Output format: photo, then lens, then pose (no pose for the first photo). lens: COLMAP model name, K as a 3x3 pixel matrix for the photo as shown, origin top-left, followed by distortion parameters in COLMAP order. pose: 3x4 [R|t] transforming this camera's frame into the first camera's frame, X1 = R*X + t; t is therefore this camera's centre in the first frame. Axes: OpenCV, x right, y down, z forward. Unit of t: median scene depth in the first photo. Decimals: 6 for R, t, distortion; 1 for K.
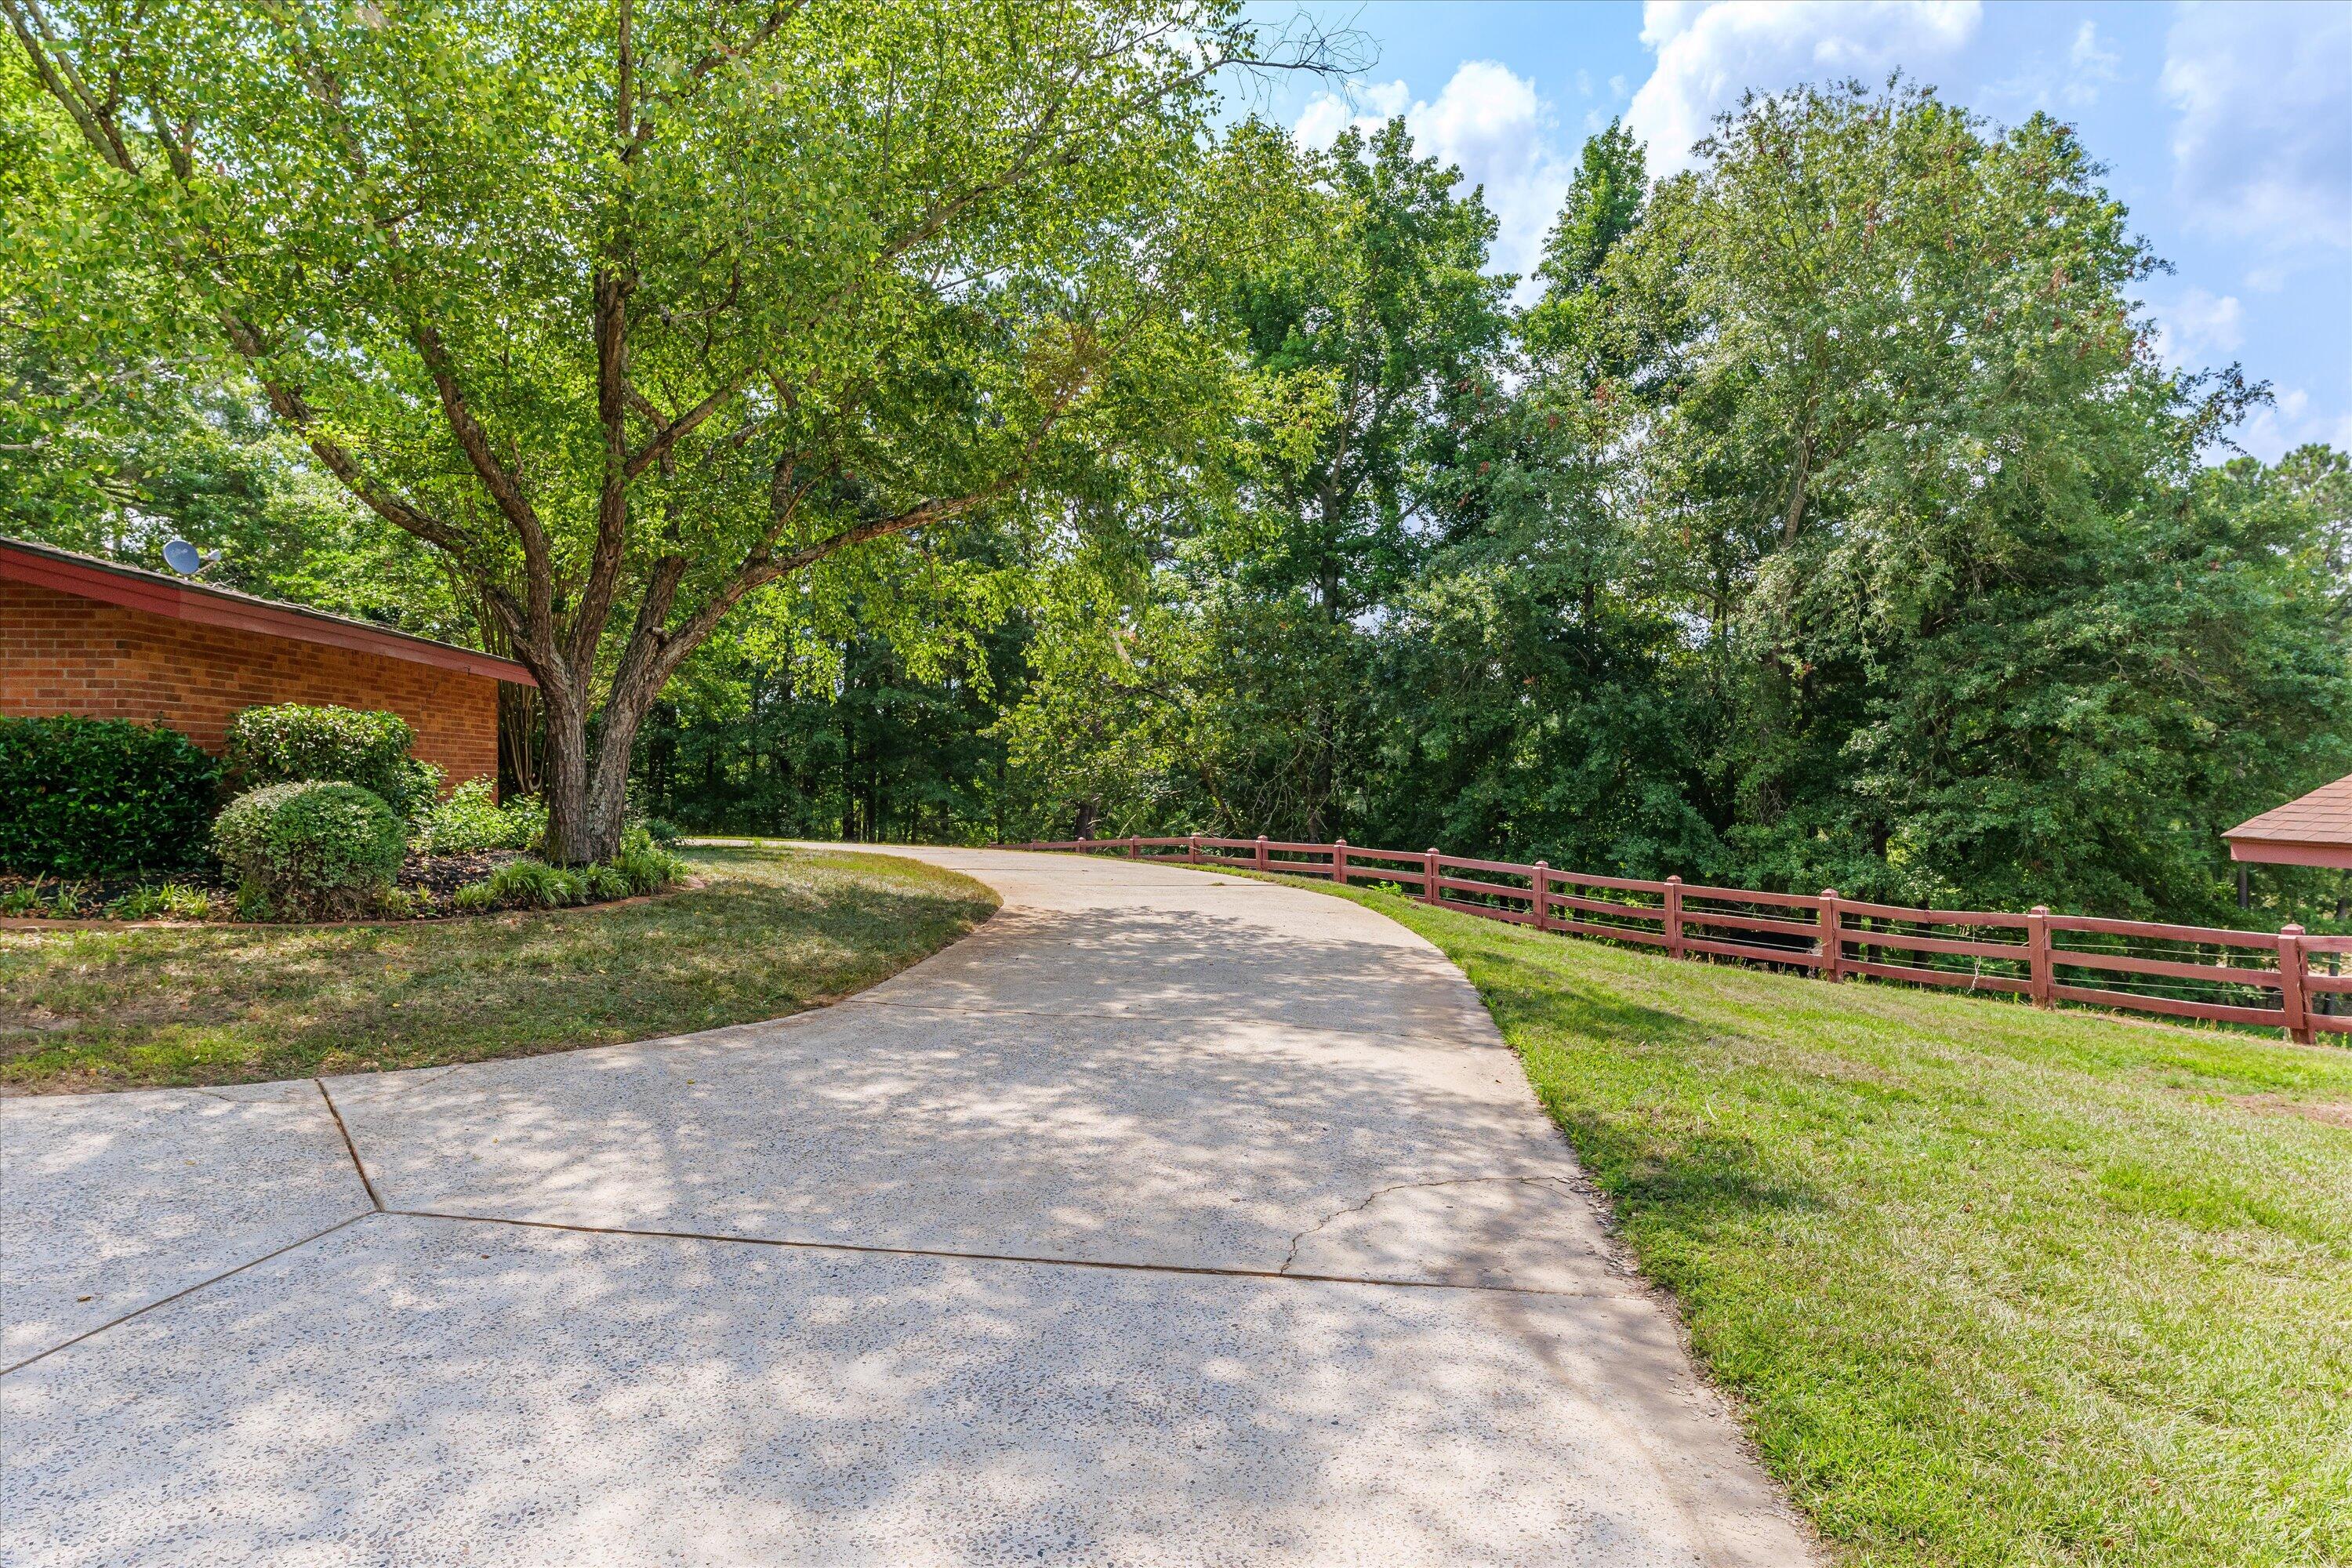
lens RADIAL K [[1023.1, 0, 1174.5], [0, 1023.1, 770.1], [0, 0, 1]] dist [0.000389, 0.000538]
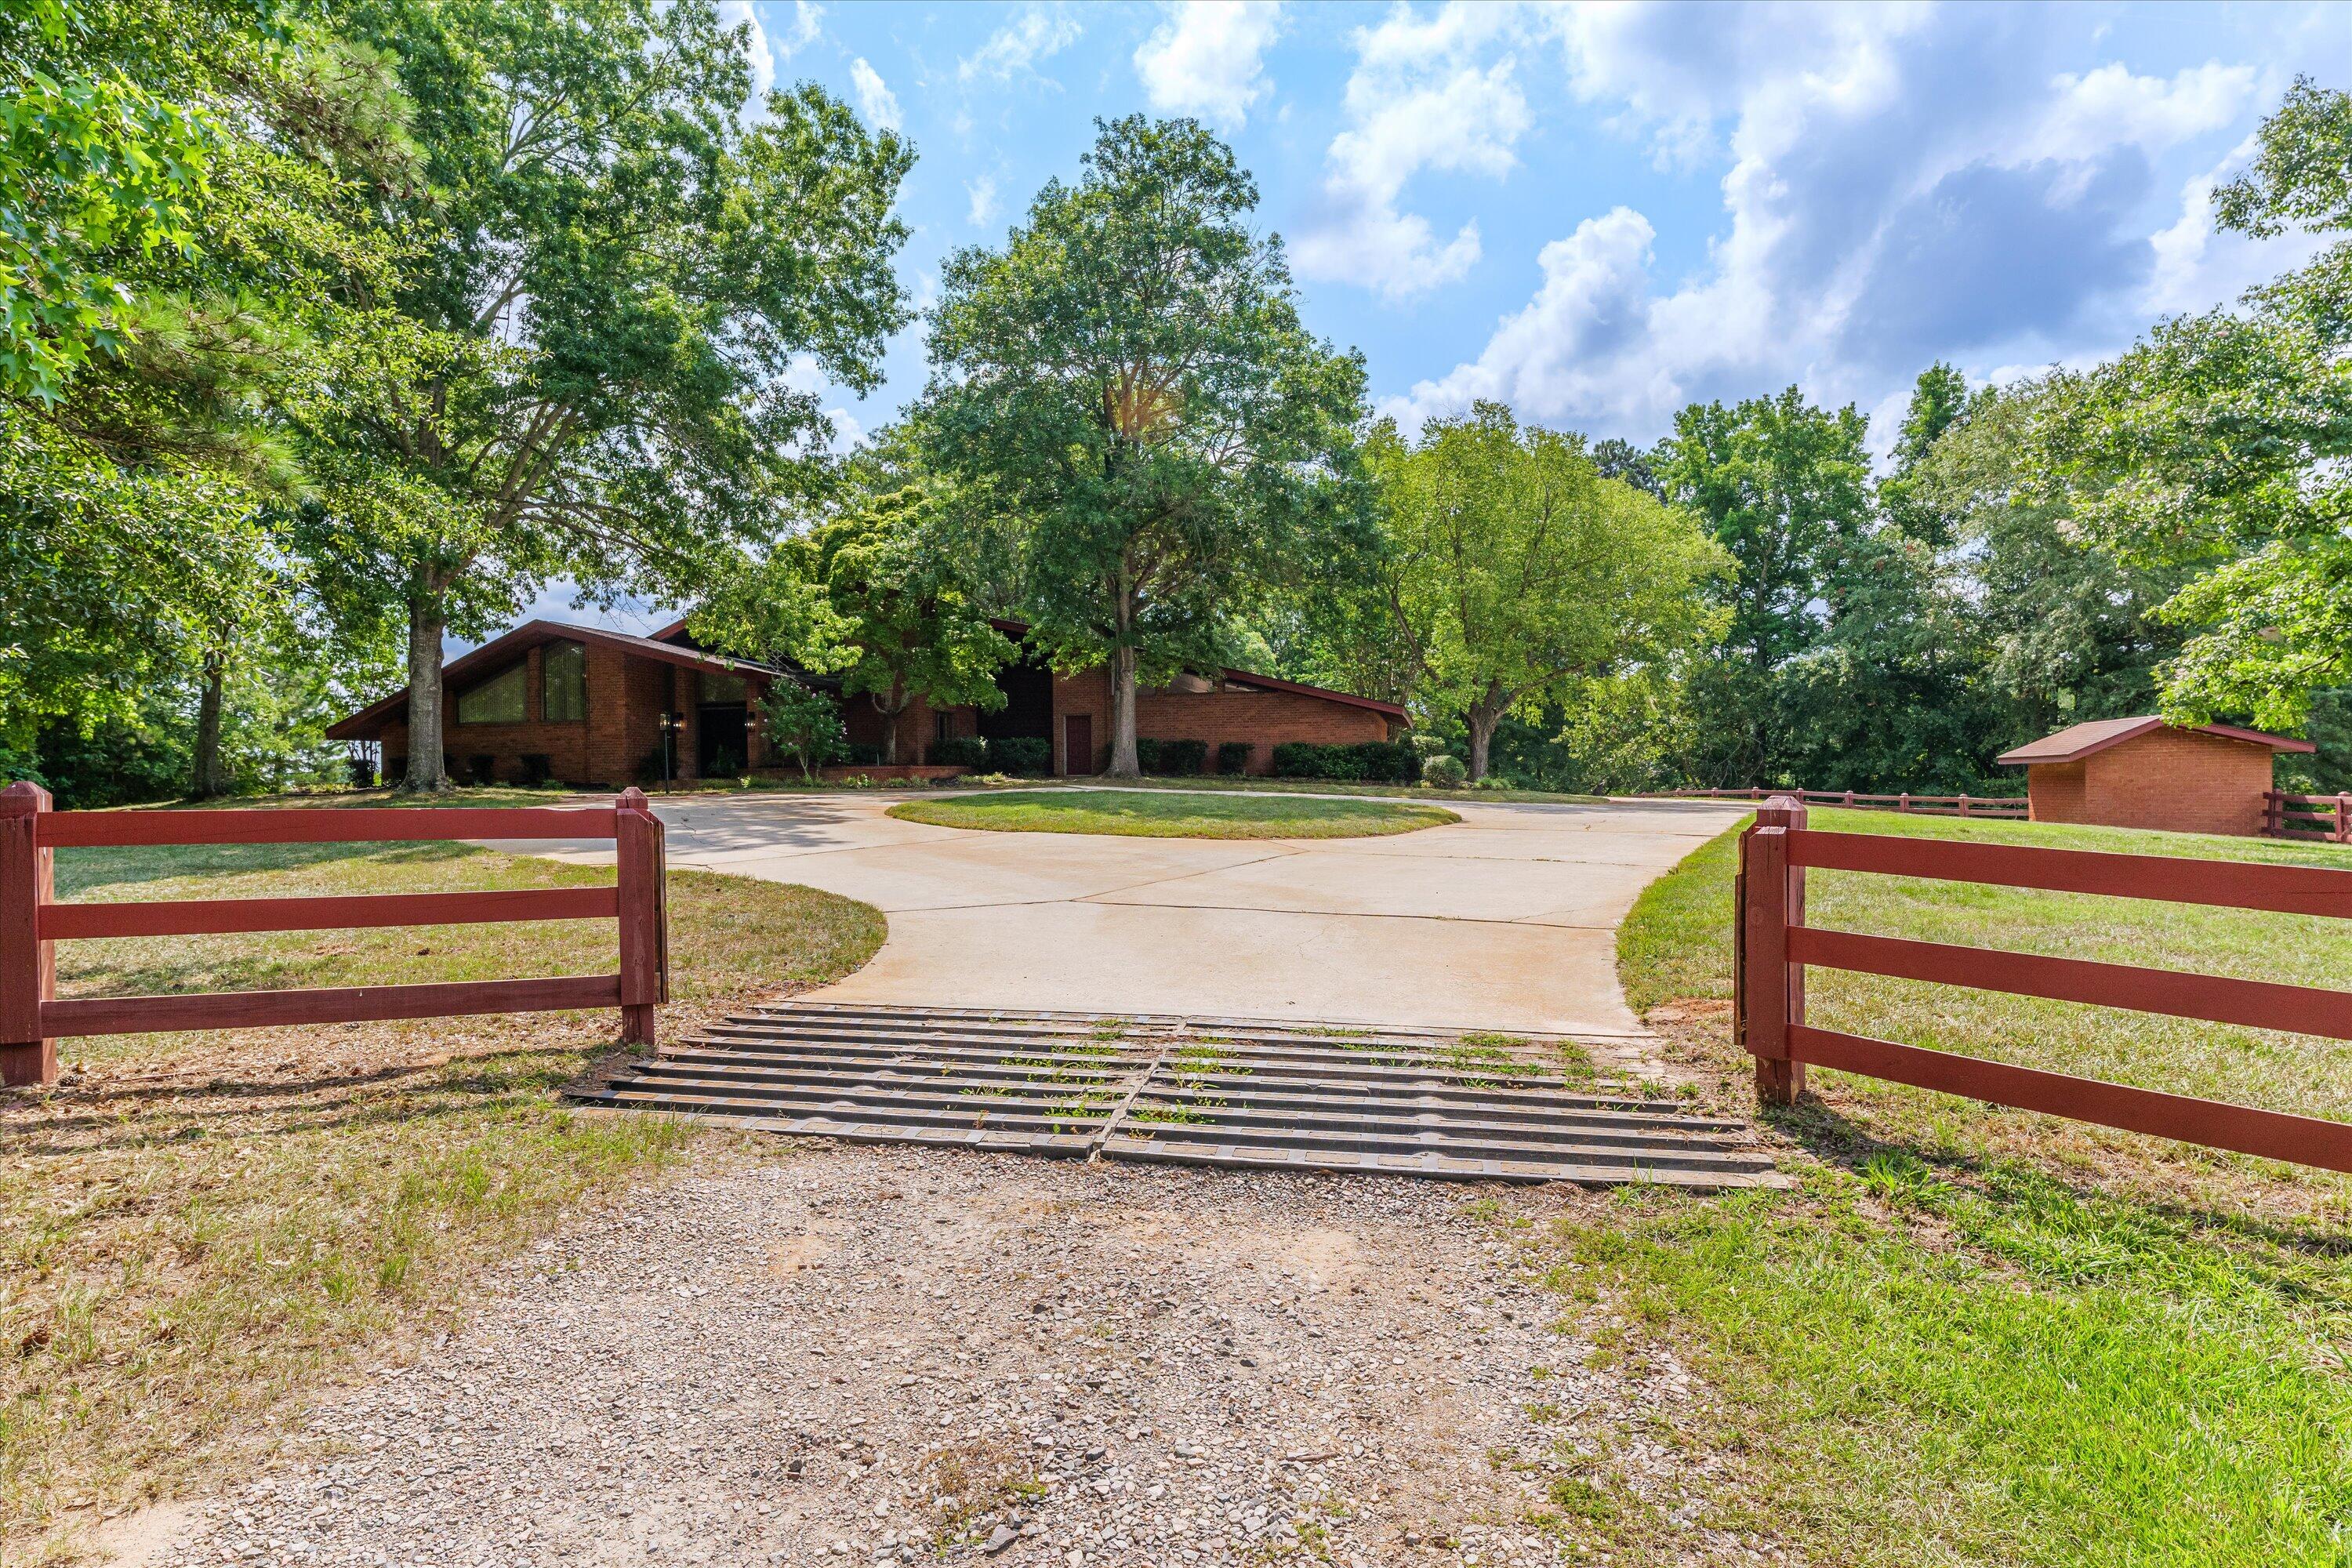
lens RADIAL K [[1360.2, 0, 1176.0], [0, 1360.2, 784.0], [0, 0, 1]] dist [0.029073, 0.000535]
pose [[0.955322, -0.020261, -0.294872, -0.114579], [0.017822, 0.999781, -0.010956, 0.056705], [0.295029, 0.005211, 0.955474, -1.568923]]
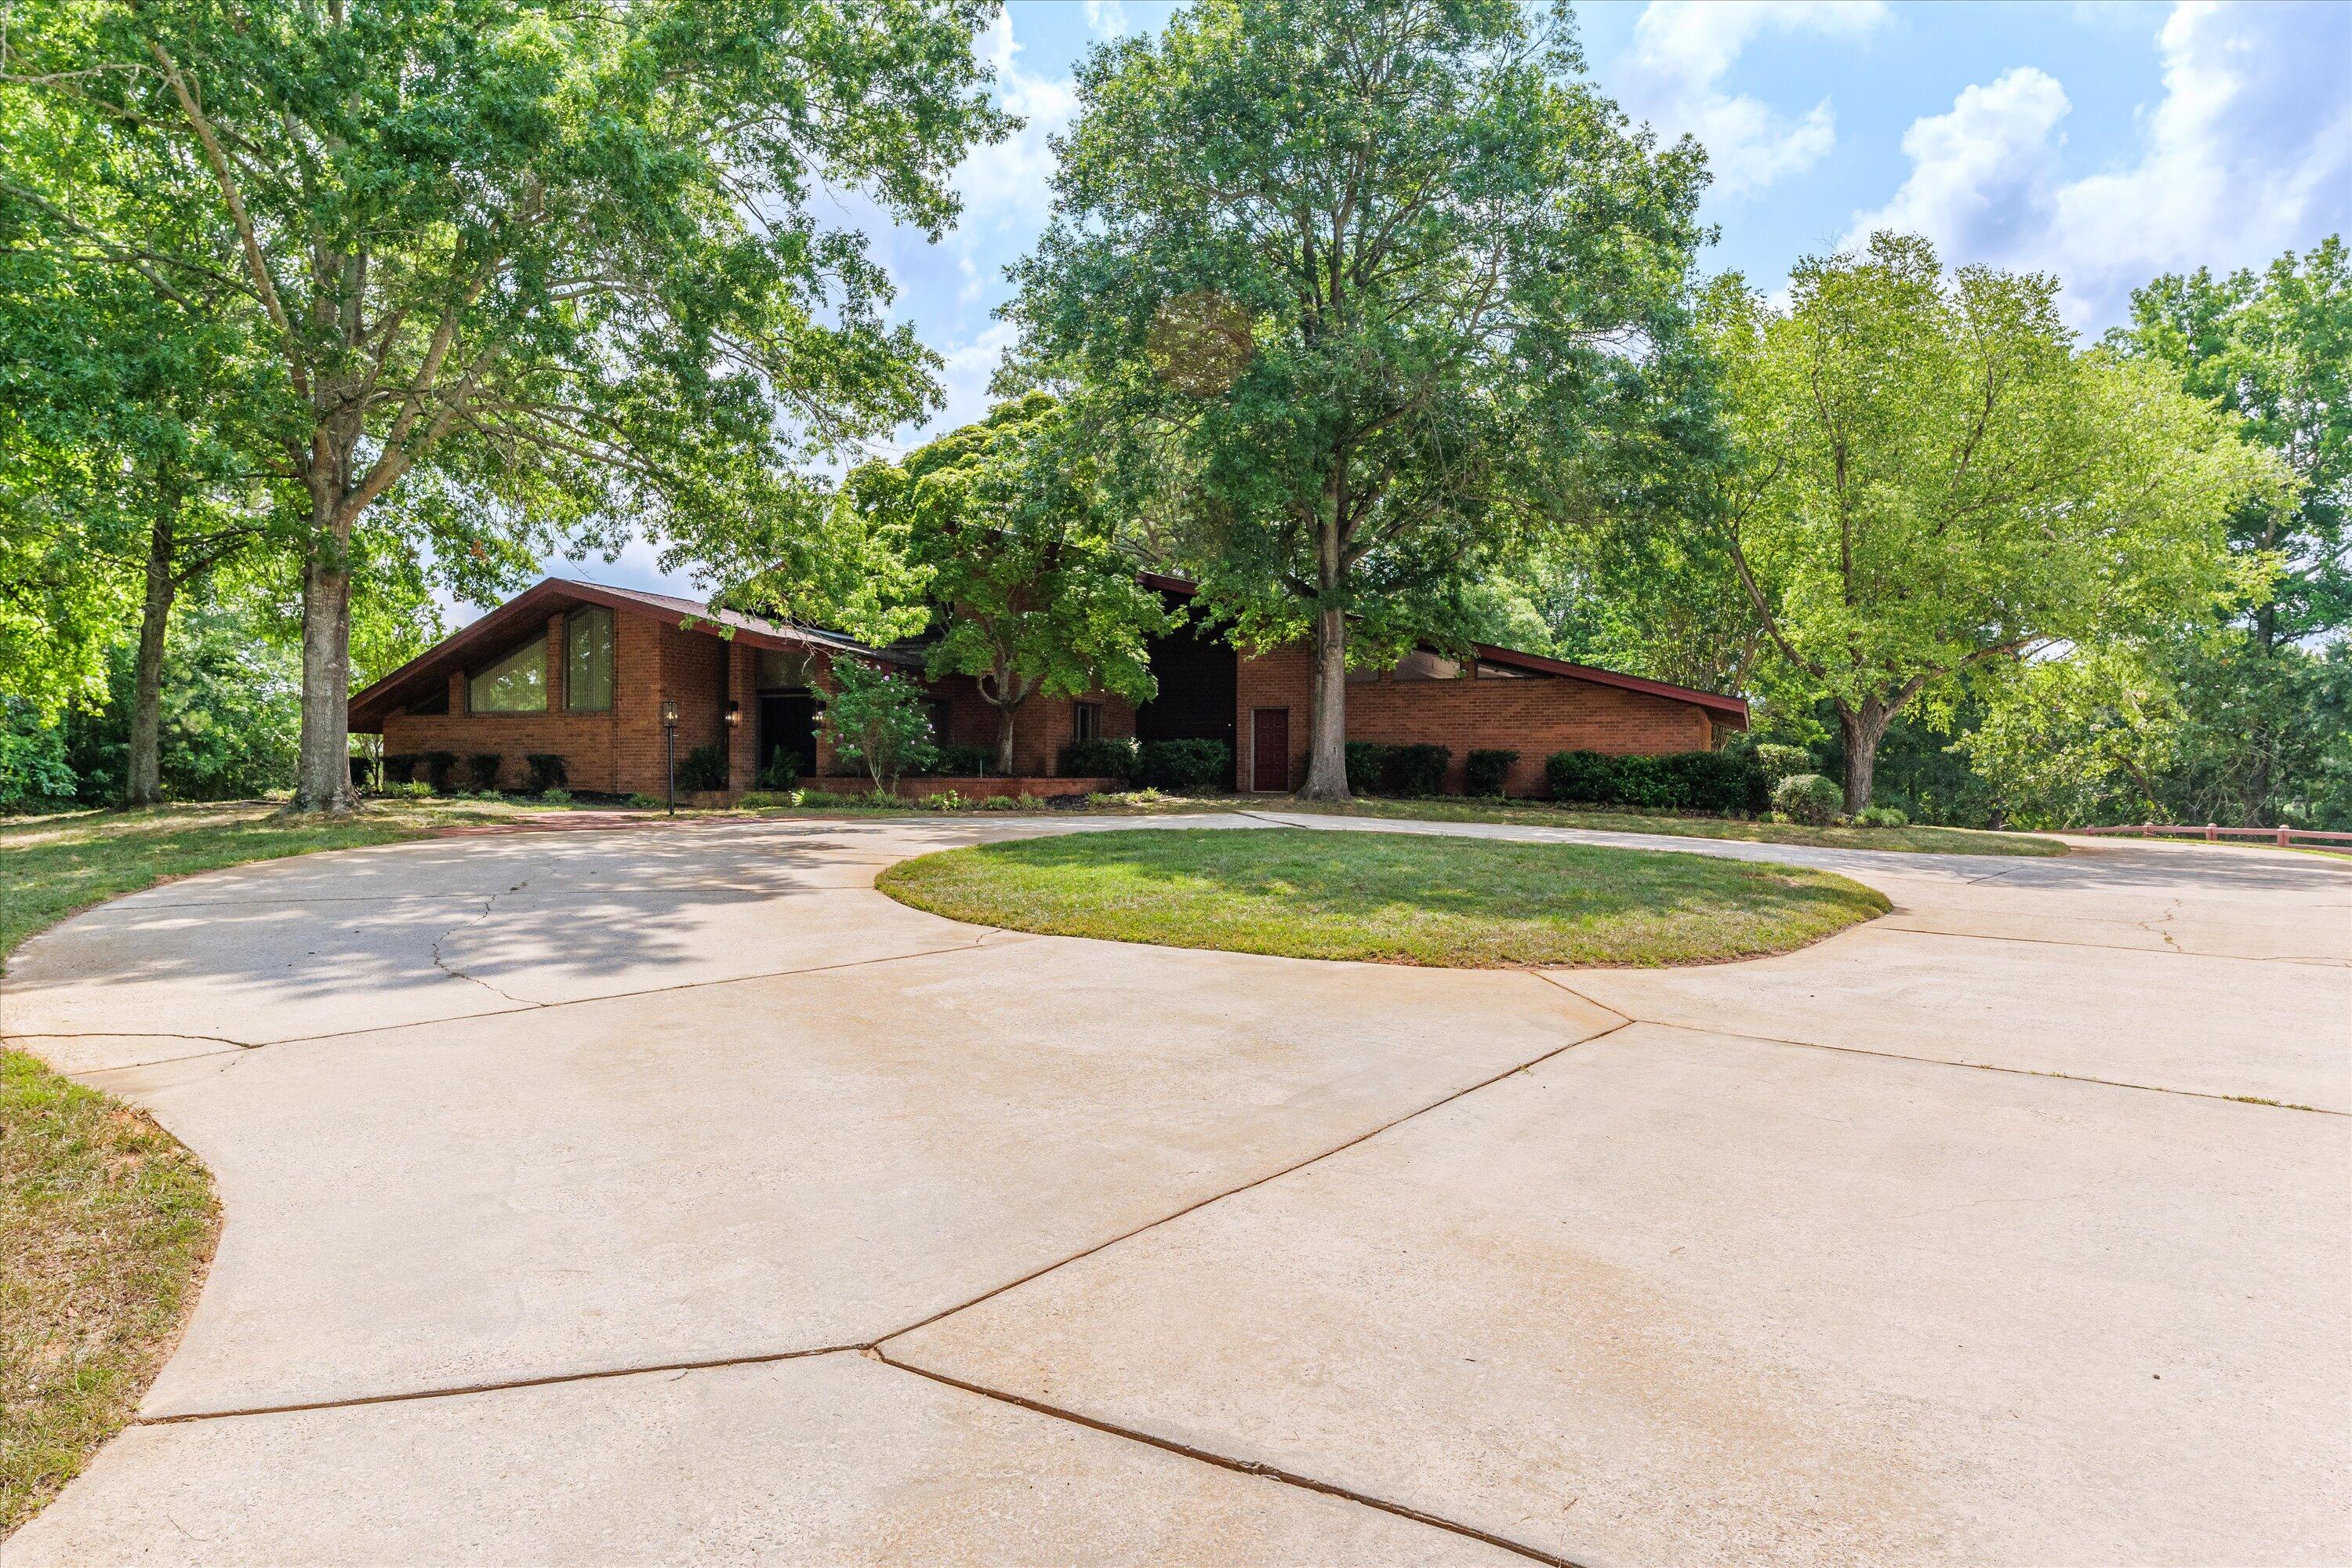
lens RADIAL K [[1429.0, 0, 1190.9], [0, 1429.0, 772.0], [0, 0, 1]] dist [-0.002309, -0.004072]
pose [[0.892057, -0.004970, -0.451896, -0.227629], [-0.001846, 0.999891, -0.014643, 0.021332], [0.451919, 0.013896, 0.891951, -1.096819]]
